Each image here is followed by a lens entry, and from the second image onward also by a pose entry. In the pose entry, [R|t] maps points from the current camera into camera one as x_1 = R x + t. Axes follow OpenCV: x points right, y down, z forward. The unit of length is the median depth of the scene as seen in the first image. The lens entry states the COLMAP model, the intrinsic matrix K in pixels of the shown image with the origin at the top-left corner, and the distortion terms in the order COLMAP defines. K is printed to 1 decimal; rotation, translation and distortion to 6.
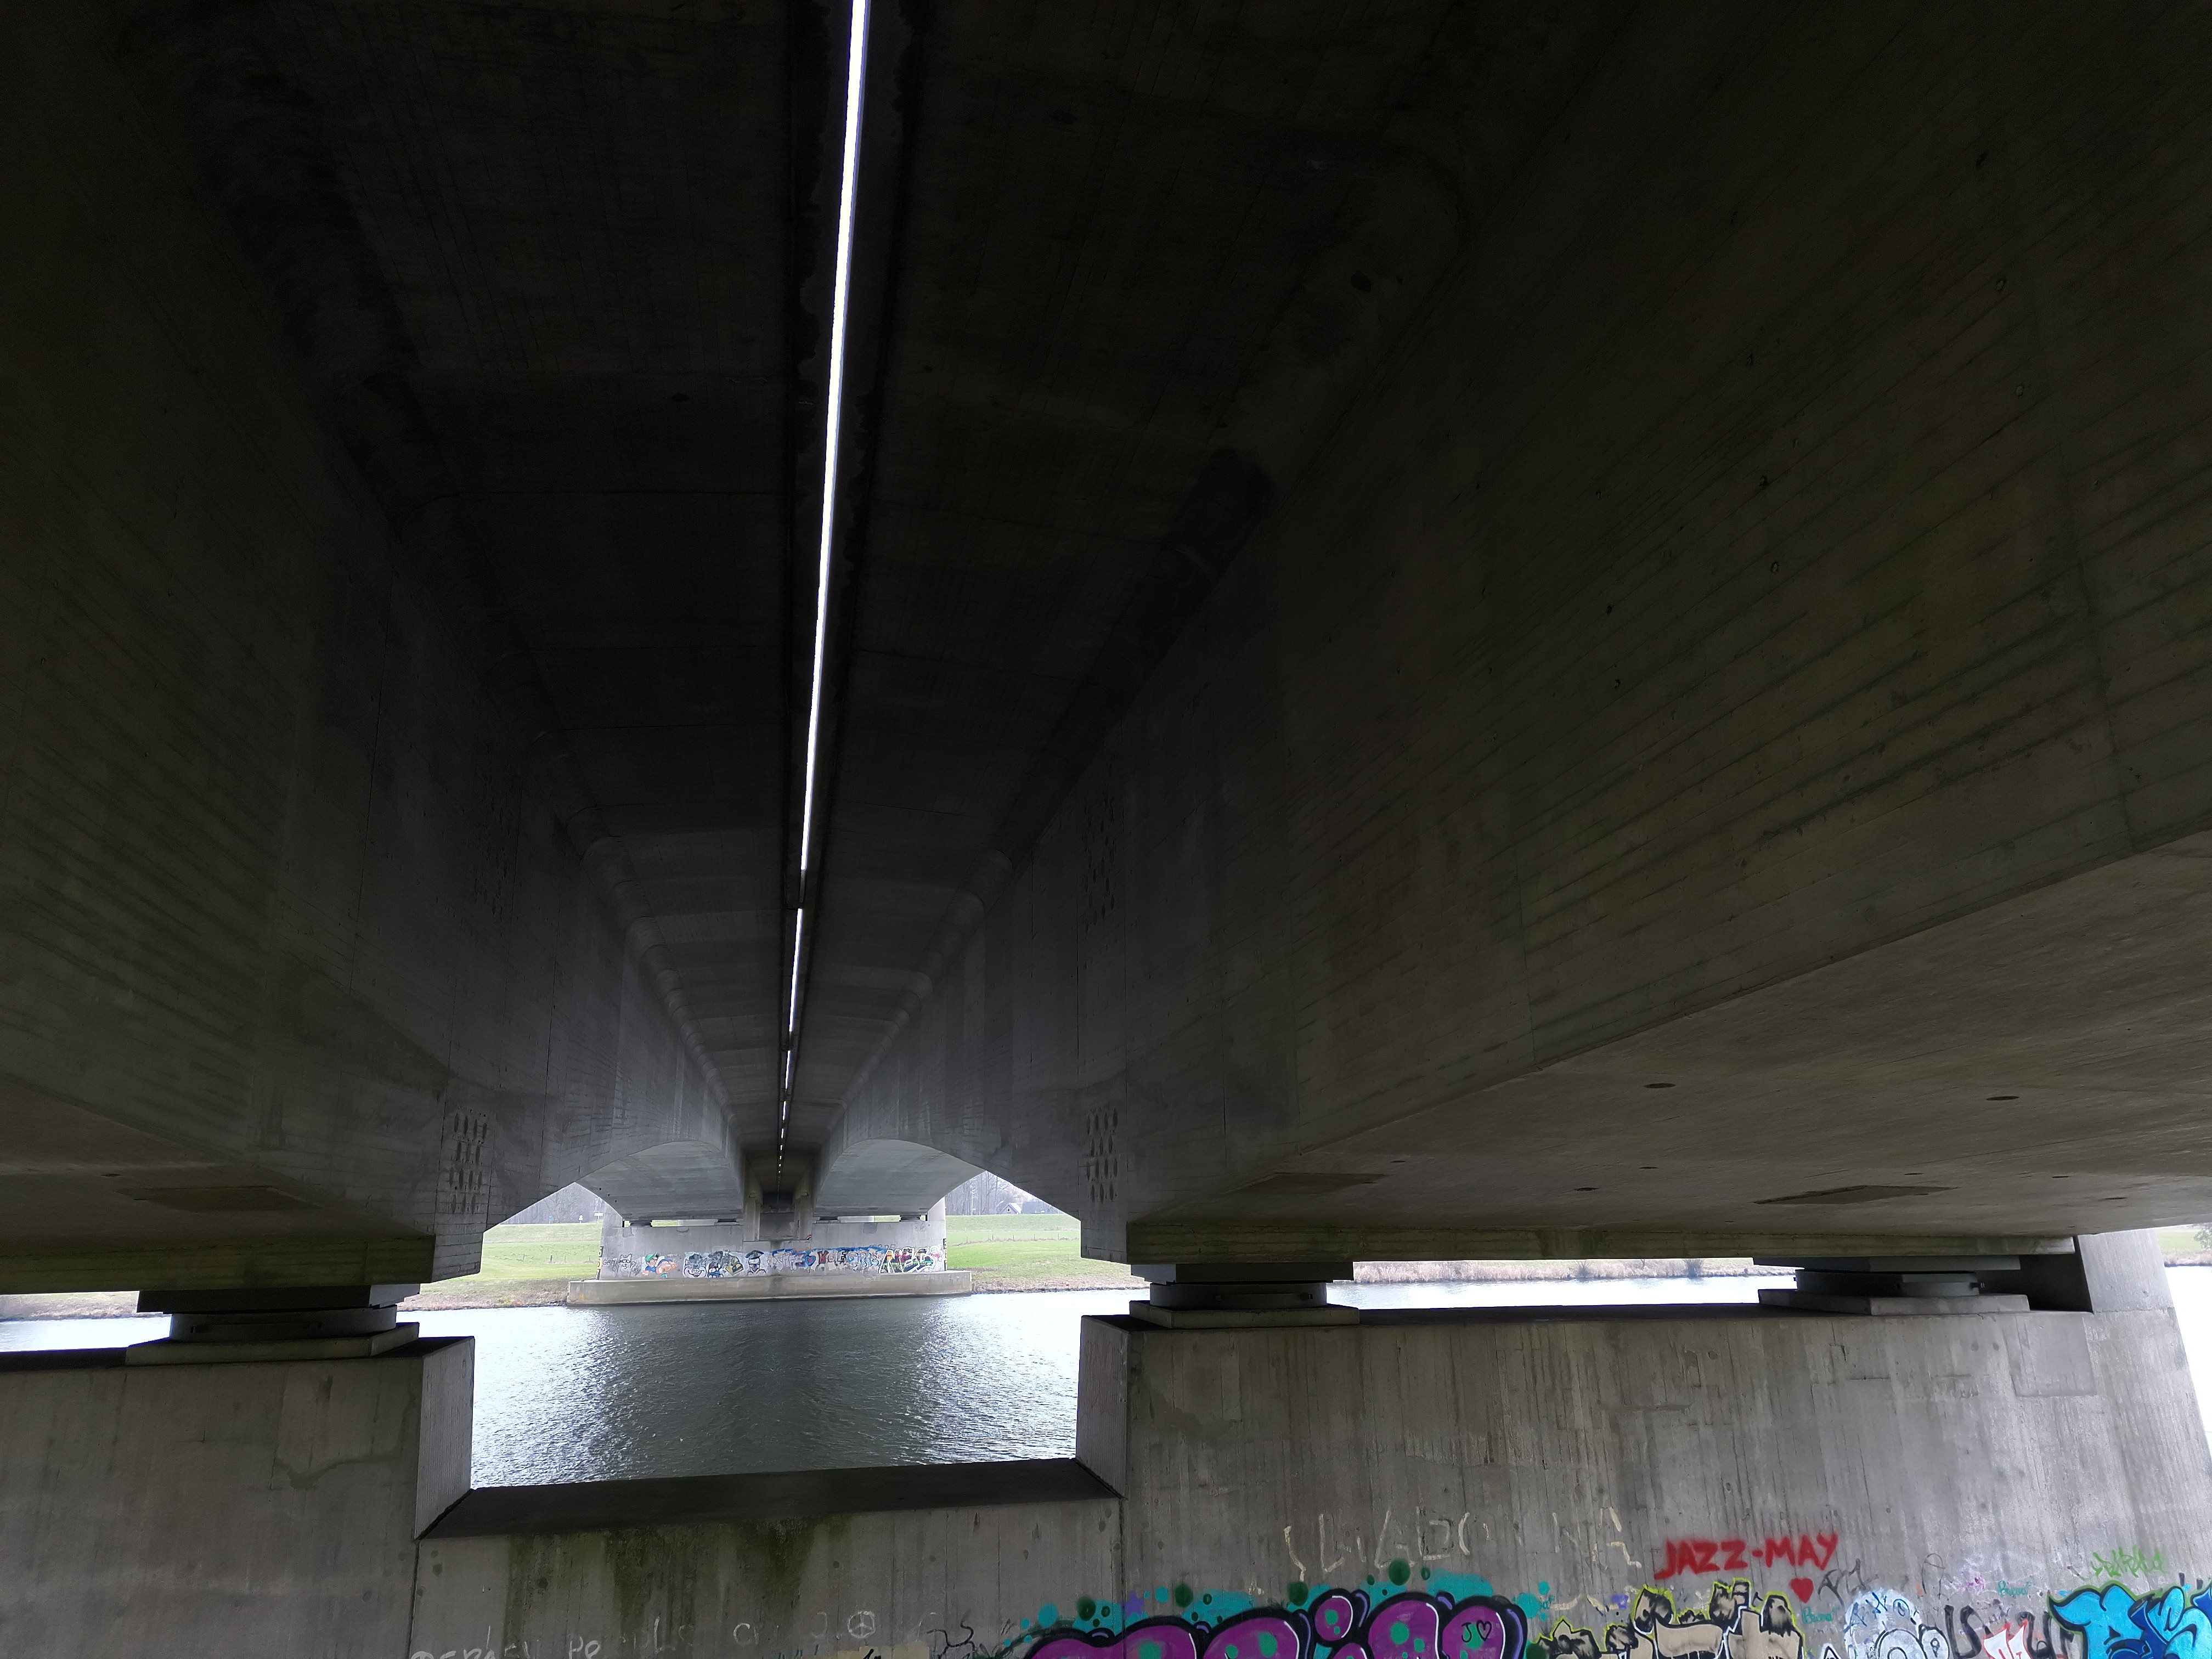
lens RADIAL K [[1536.7, 0, 1094.3], [0, 1536.7, 825.9], [0, 0, 1]] dist [0.082739, -0.072342]
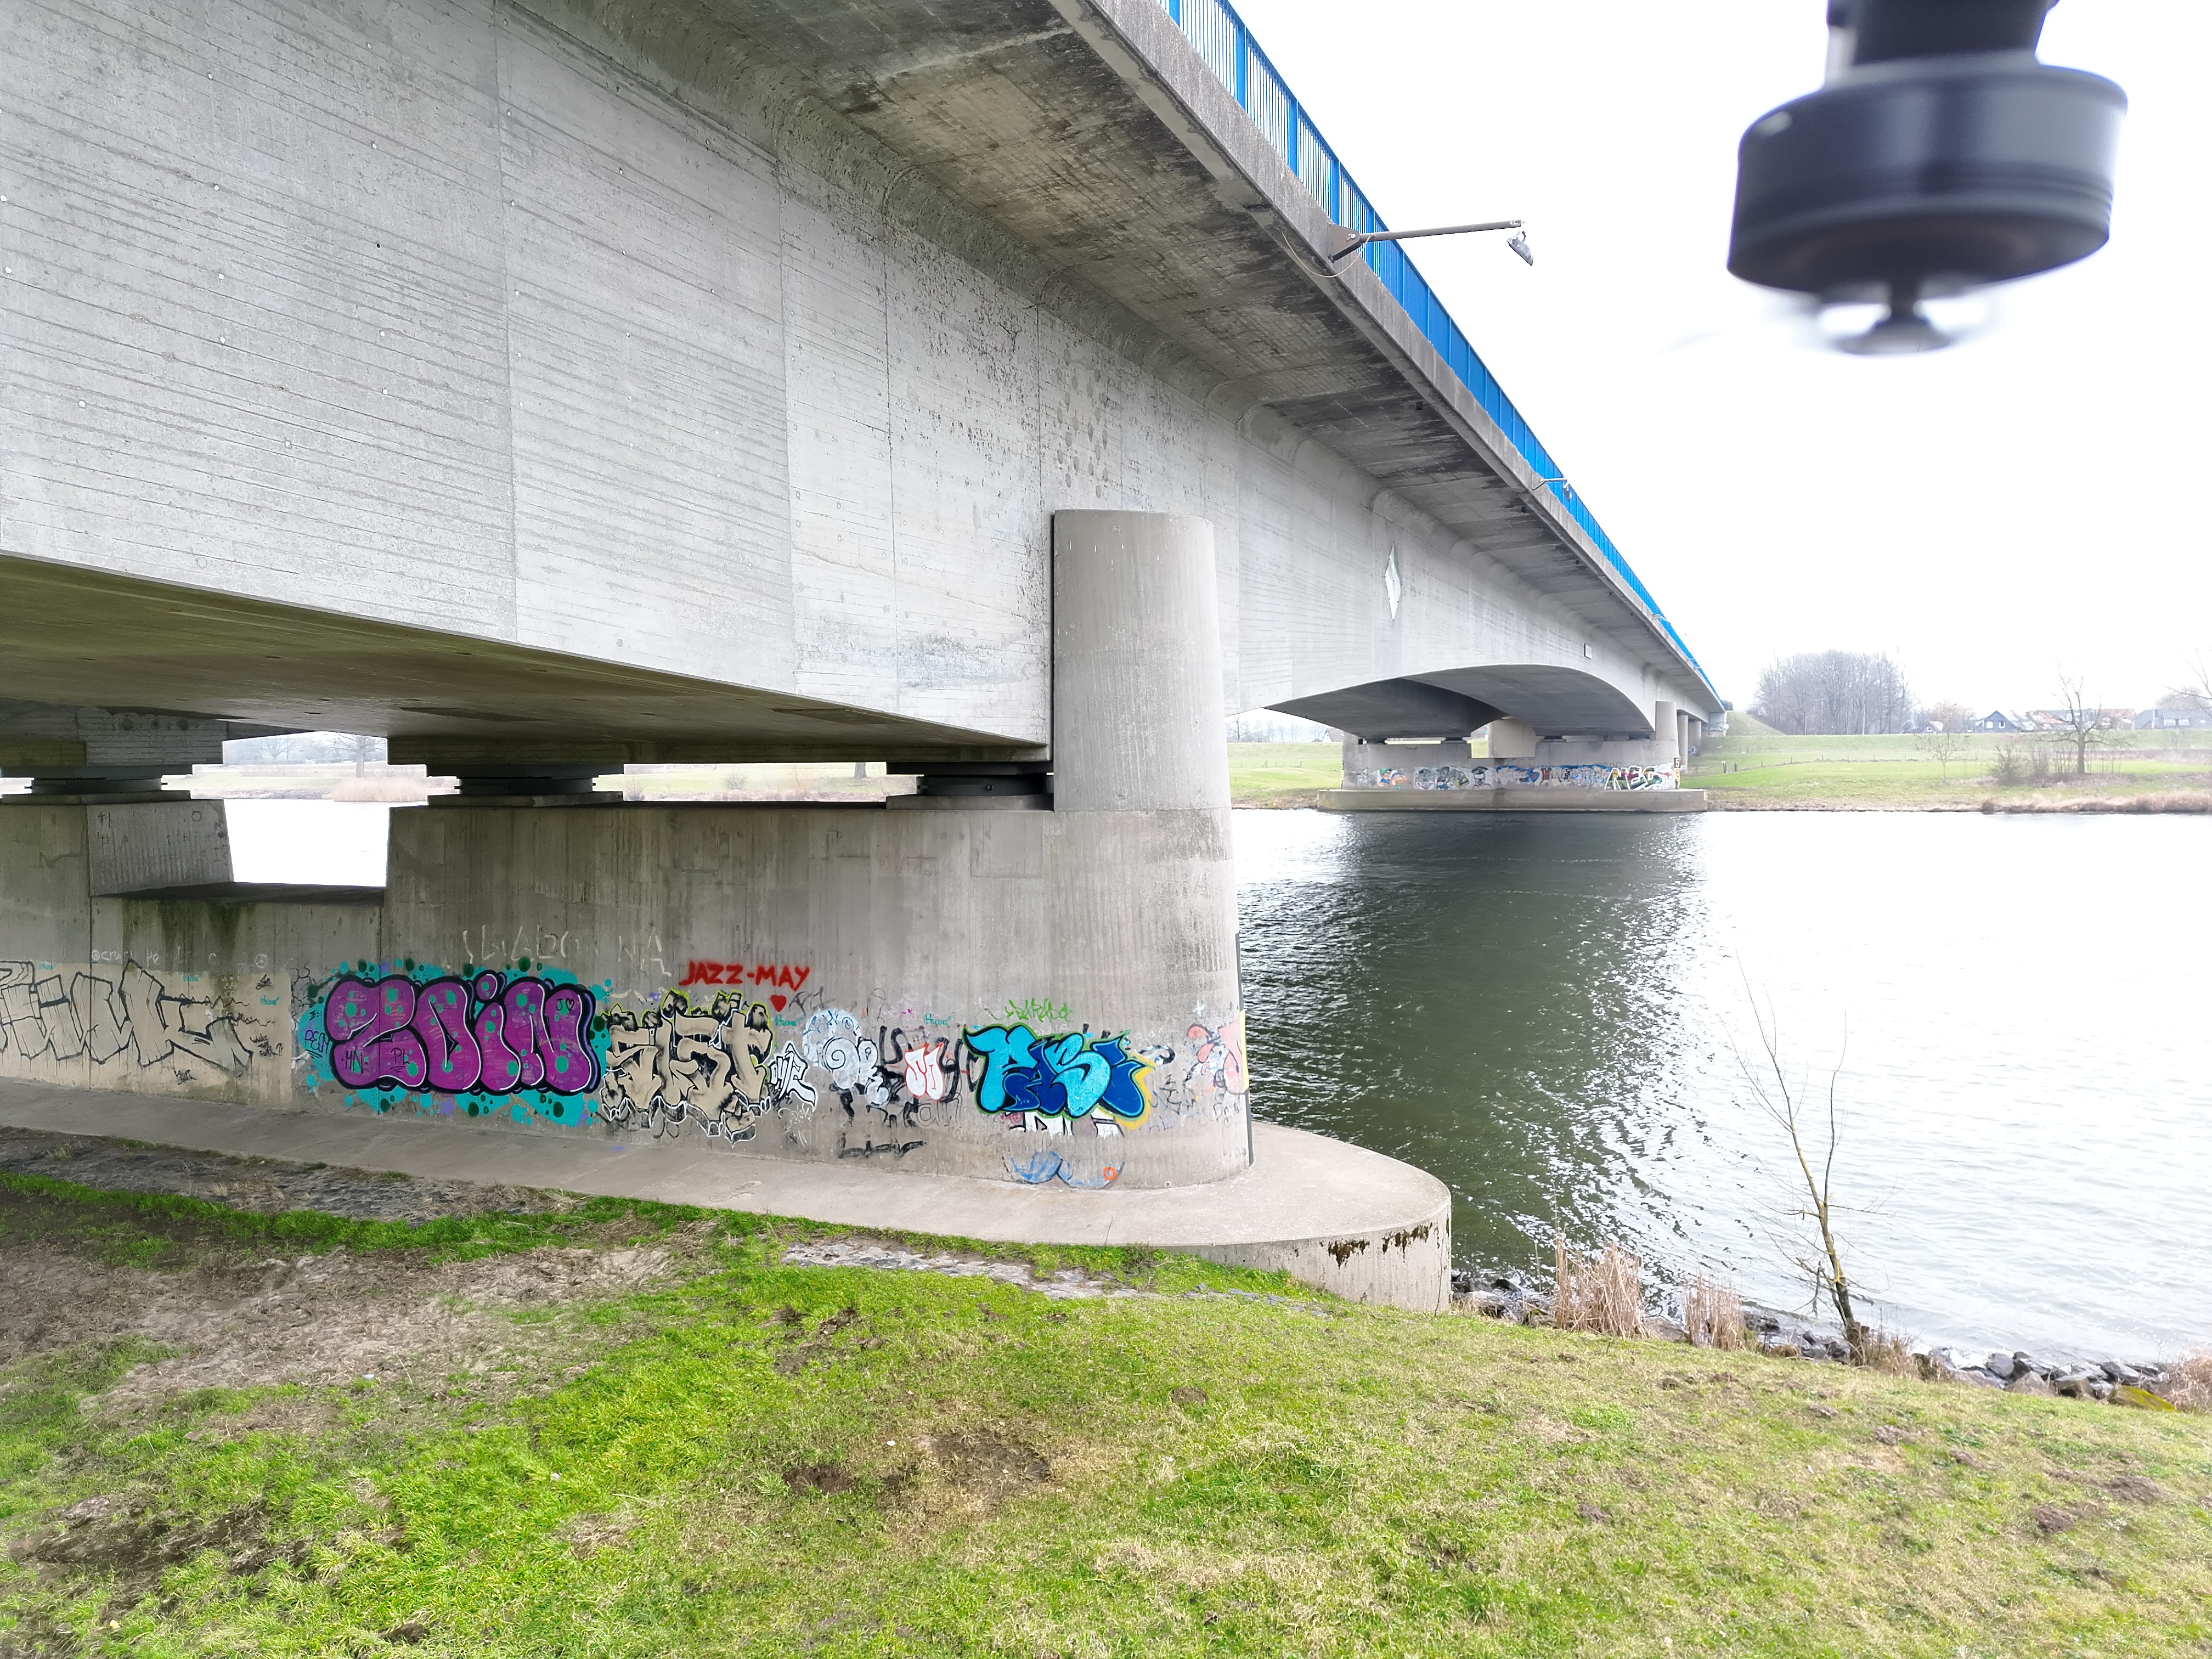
lens RADIAL K [[1538.1, 0, 1093.8], [0, 1538.1, 824.4], [0, 0, 1]] dist [0.087527, -0.083434]
pose [[0.829038, 0.030828, -0.558341, 1.386824], [0.137796, 0.956427, 0.257411, 0.043437], [0.541948, -0.290341, 0.788667, 0.159477]]
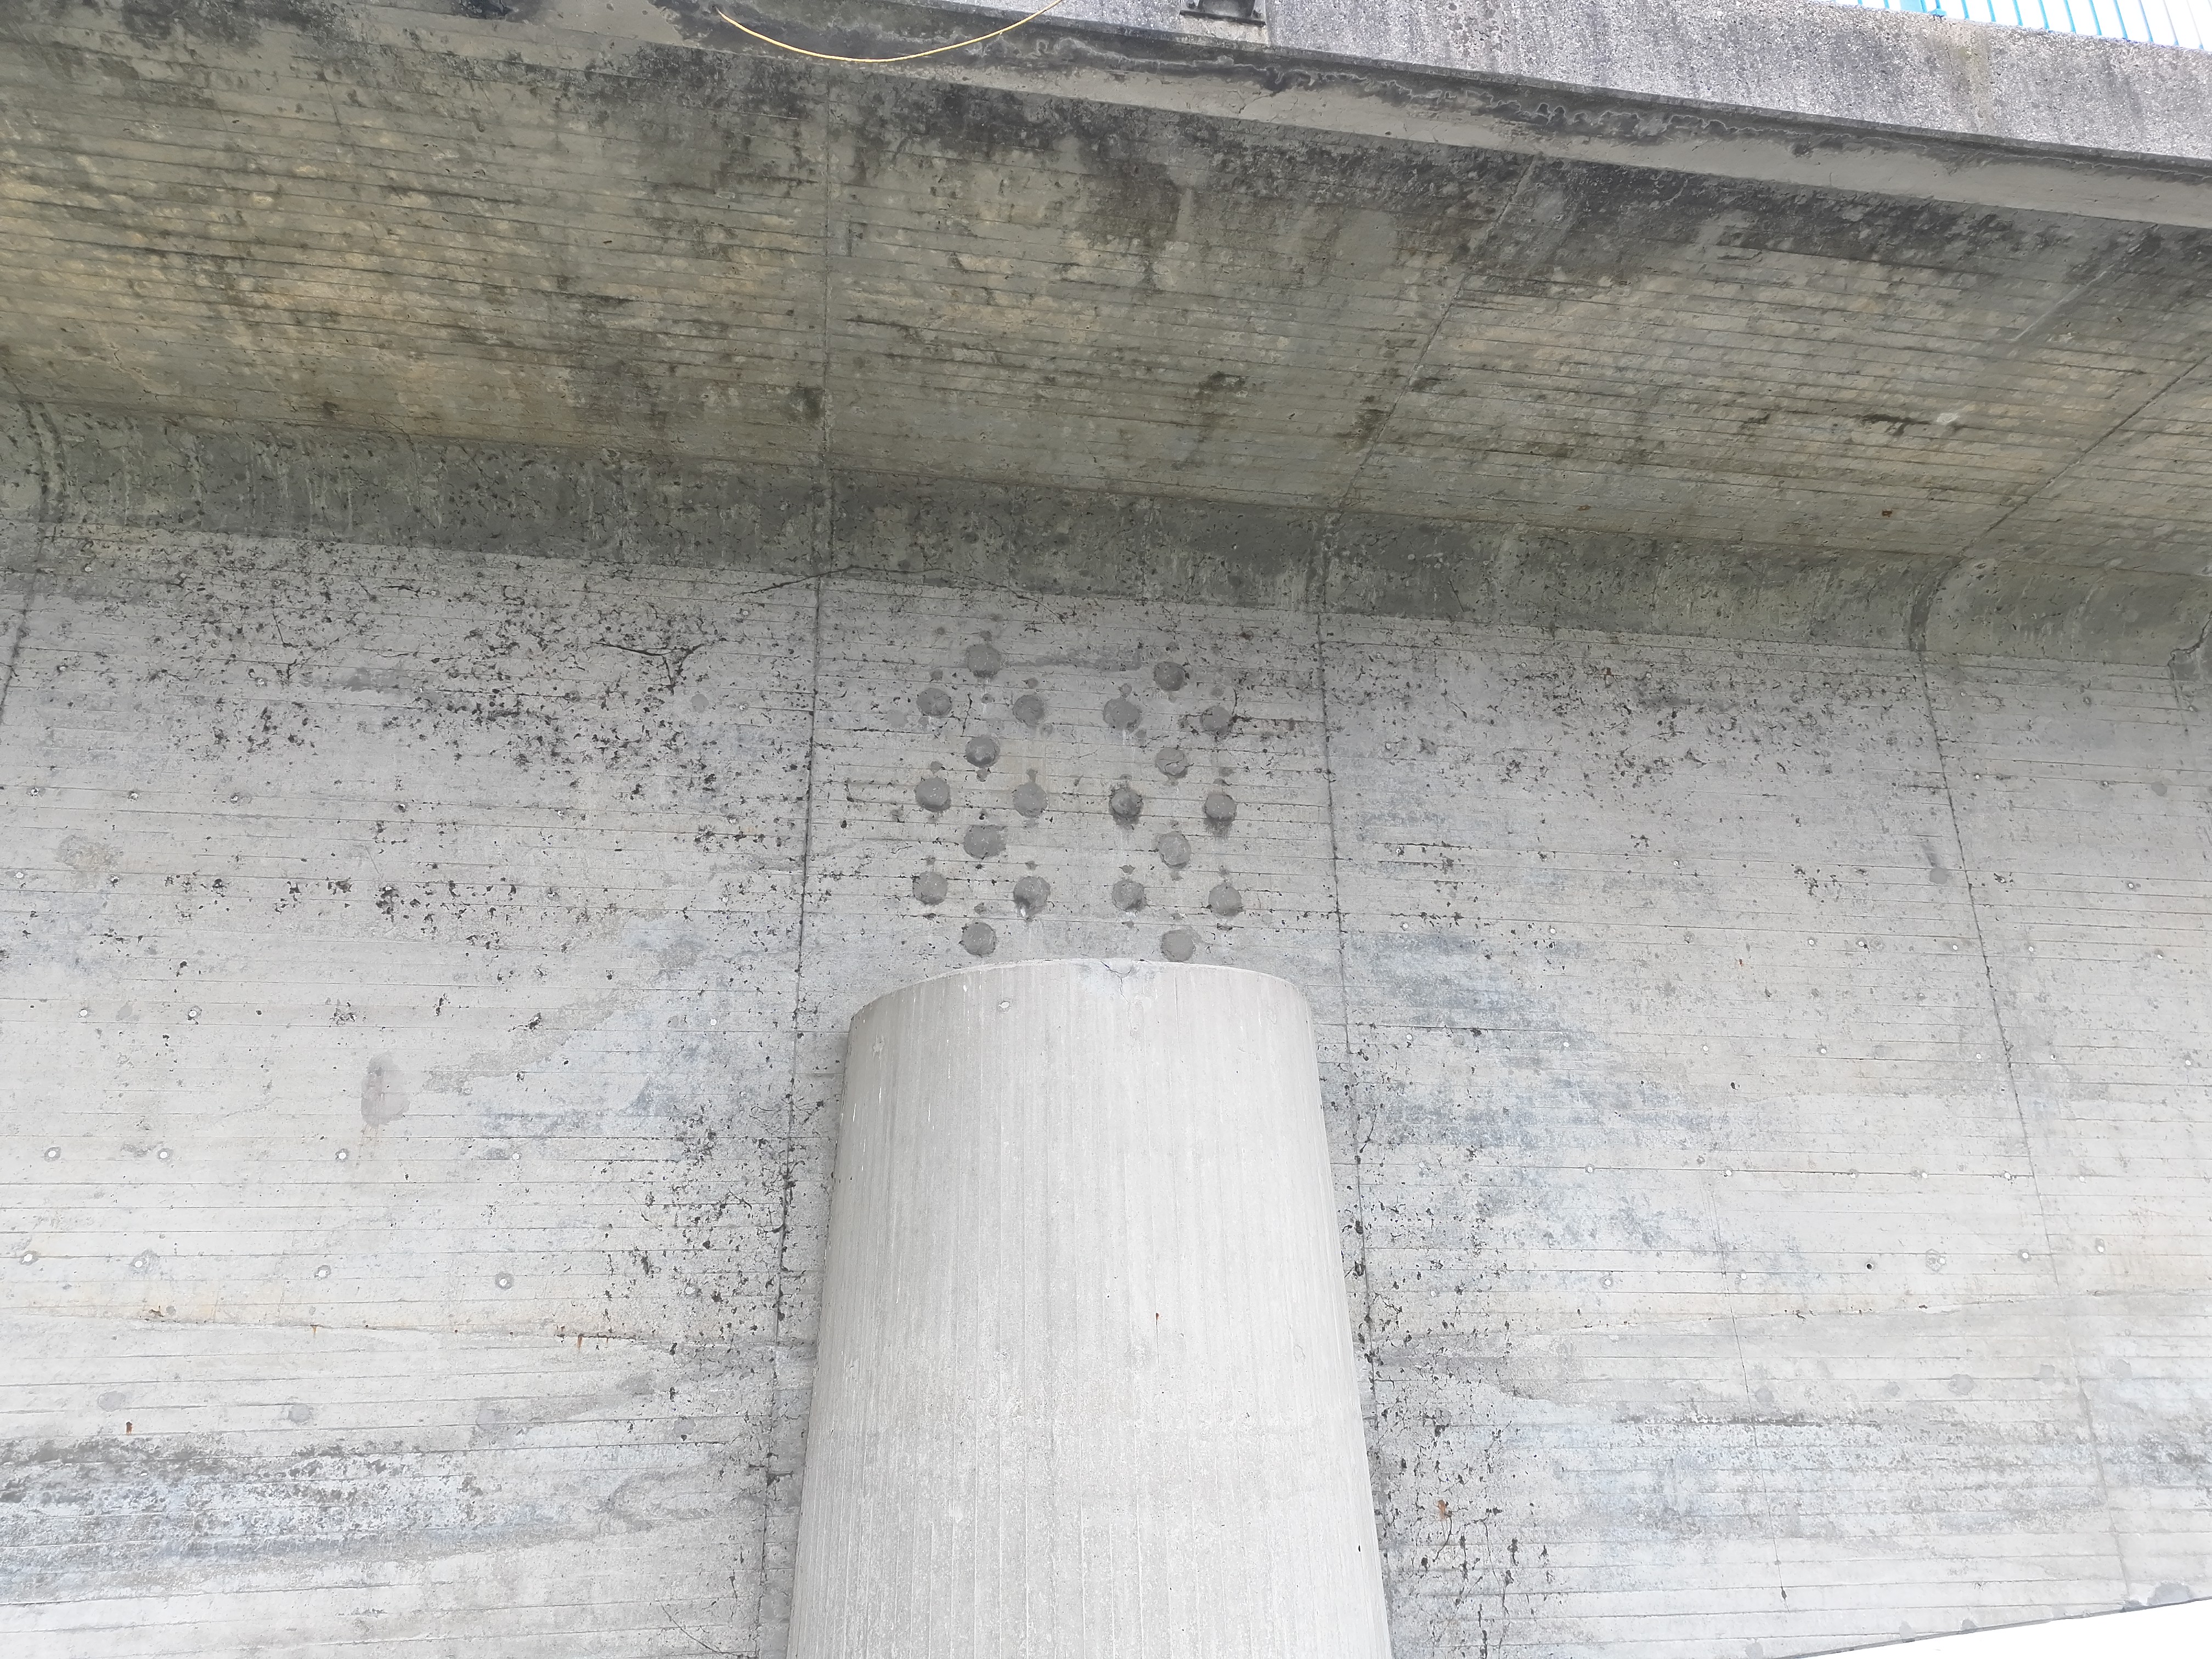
lens RADIAL K [[1532.3, 0, 1093.7], [0, 1532.3, 827.4], [0, 0, 1]] dist [0.089052, -0.079678]
pose [[-0.029069, -0.333664, -0.942244, 1.128893], [0.251632, 0.909842, -0.329953, 0.228164], [0.967386, -0.246690, 0.057513, 1.214385]]
